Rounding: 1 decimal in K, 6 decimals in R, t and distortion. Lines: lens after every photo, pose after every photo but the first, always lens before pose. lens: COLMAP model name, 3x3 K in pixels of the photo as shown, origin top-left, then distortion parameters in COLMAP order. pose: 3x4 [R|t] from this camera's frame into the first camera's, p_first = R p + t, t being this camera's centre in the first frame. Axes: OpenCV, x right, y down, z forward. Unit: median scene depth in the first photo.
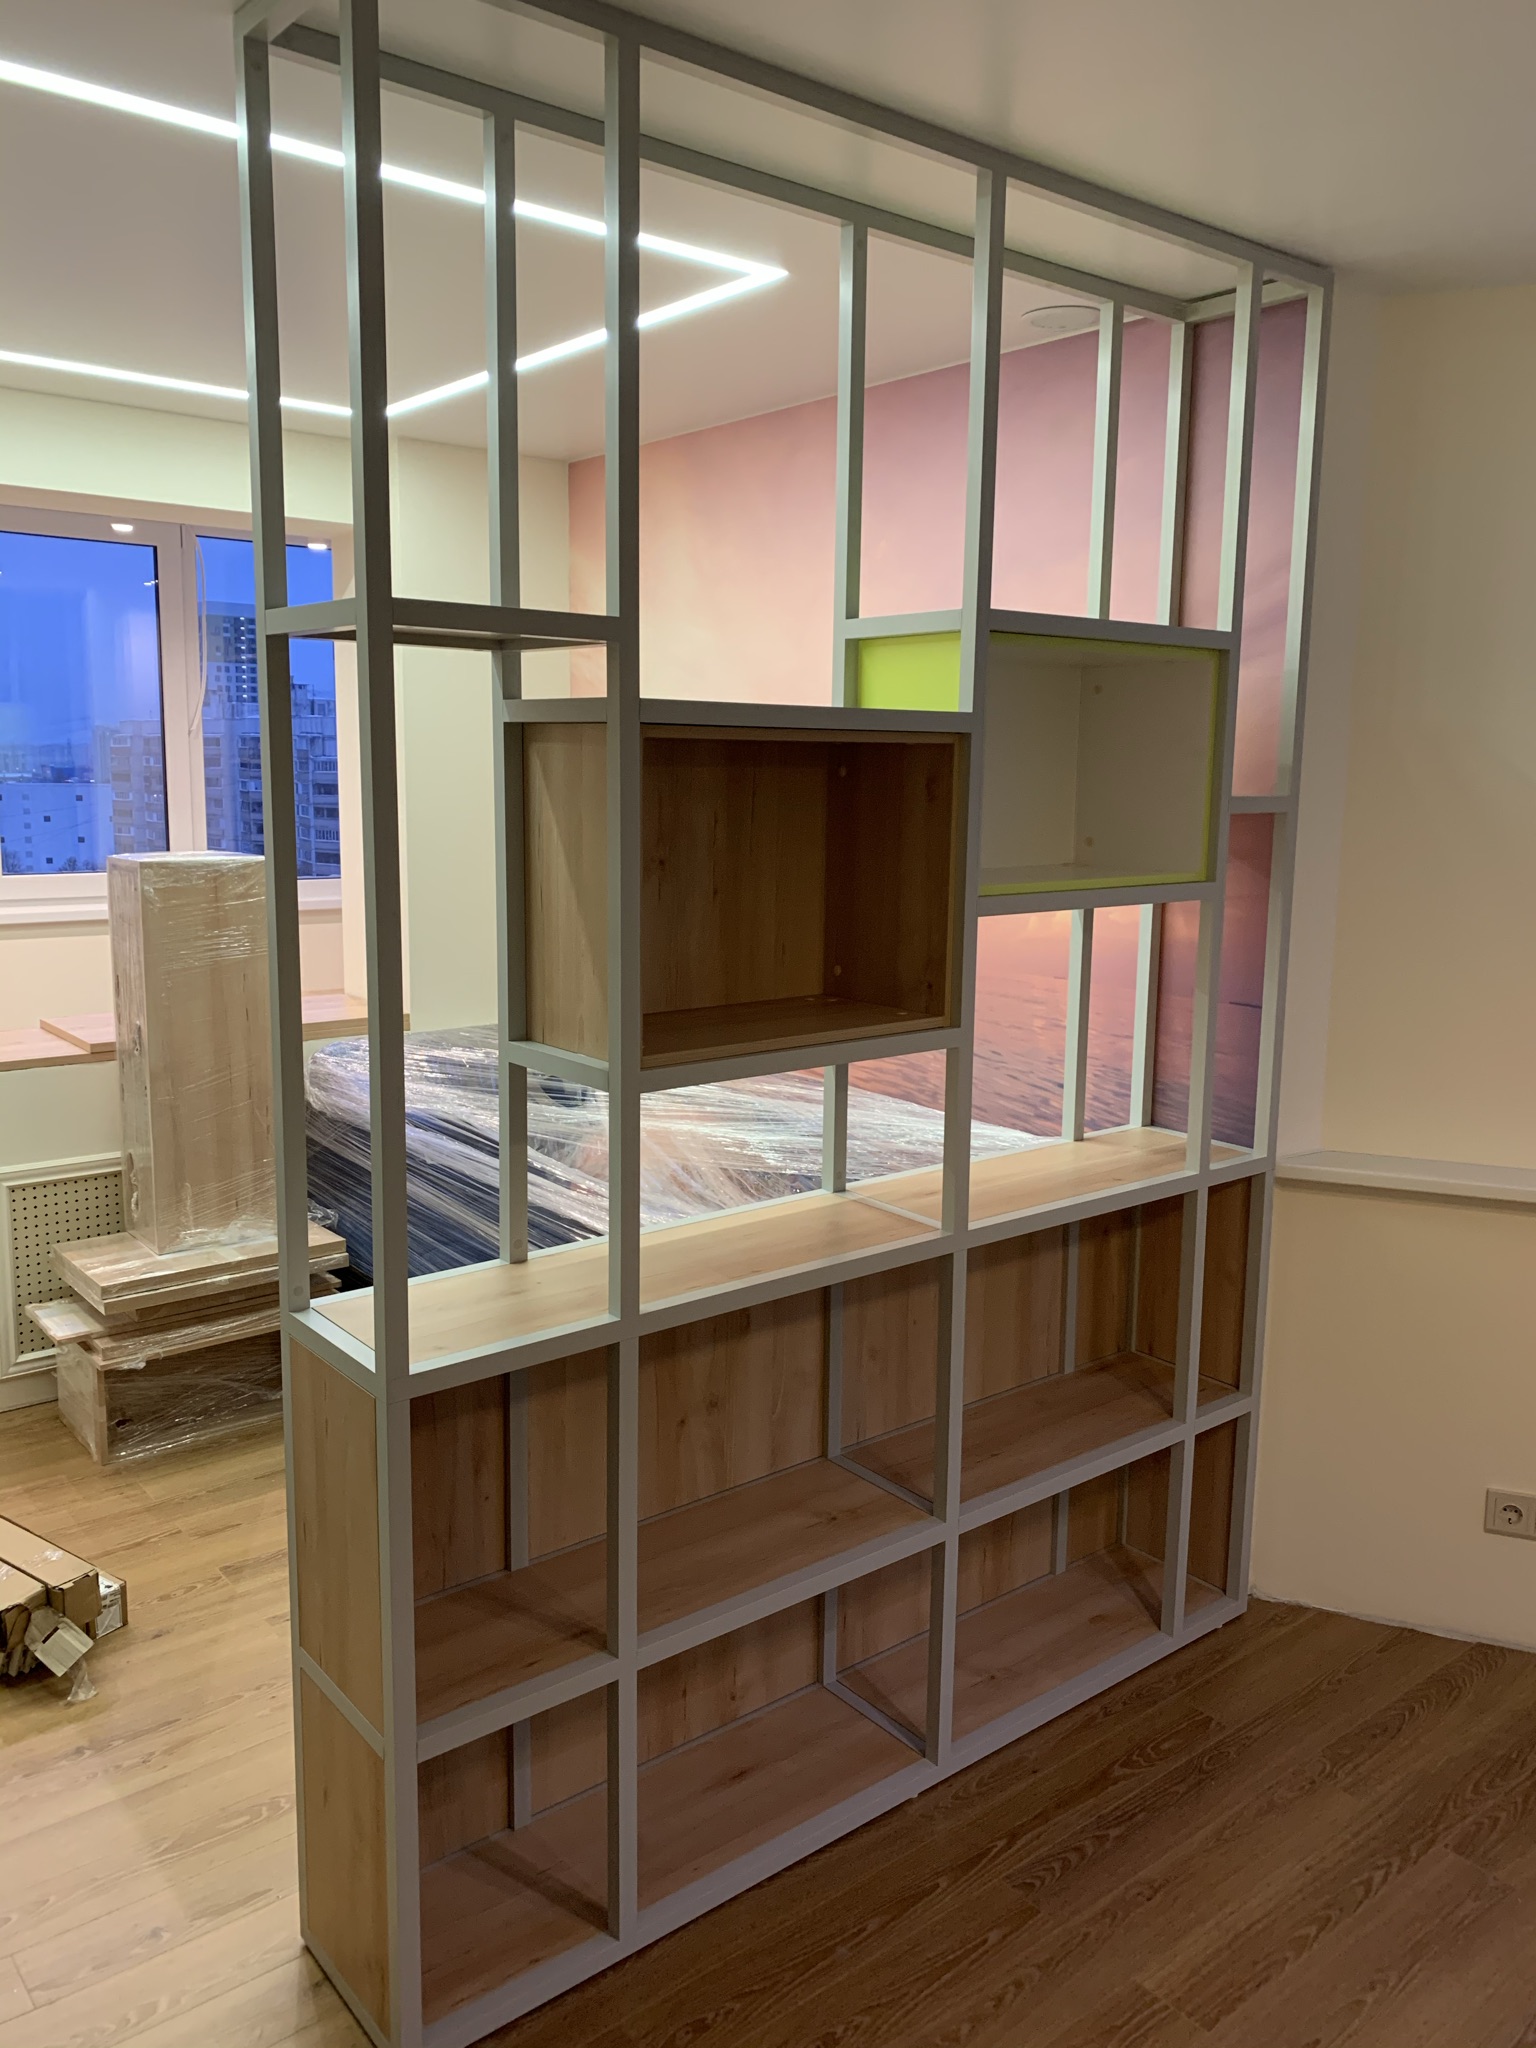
lens RADIAL K [[1585.7, 0, 775.1], [0, 1585.7, 1012.3], [0, 0, 1]] dist [-0.002930, -0.007000]
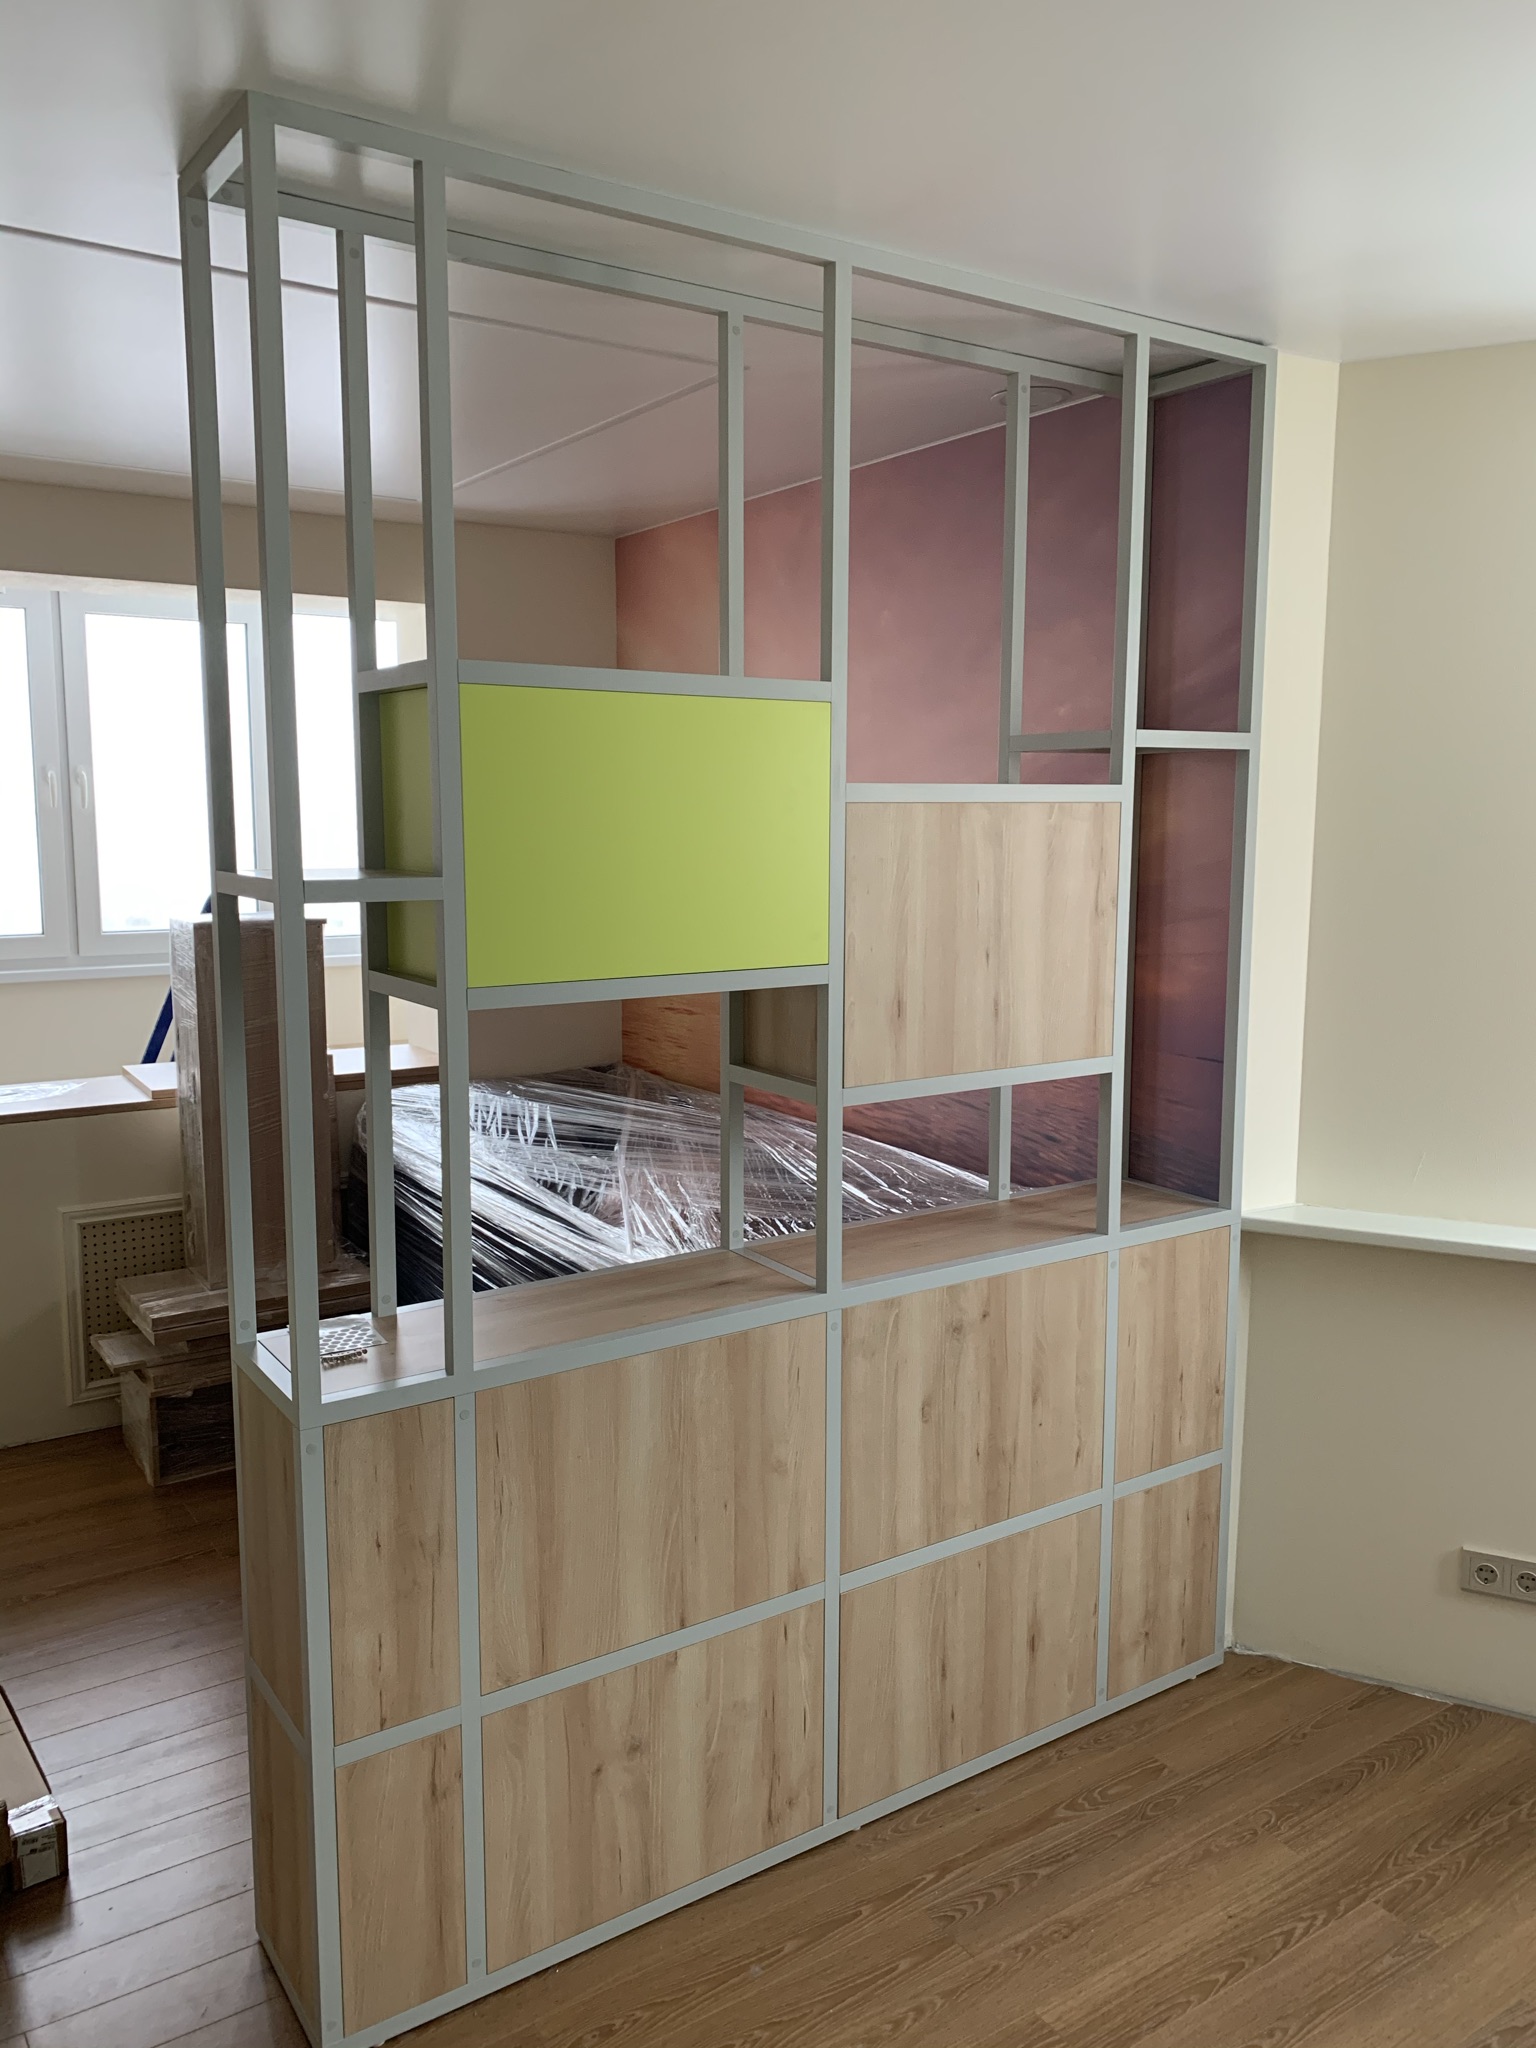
lens RADIAL K [[1585.7, 0, 760.8], [0, 1585.7, 1029.6], [0, 0, 1]] dist [-0.002930, -0.007000]
pose [[0.995341, -0.000149, -0.096412, 0.126741], [-0.001324, 0.999883, -0.015211, -0.010113], [0.096403, 0.015268, 0.995225, -0.043078]]
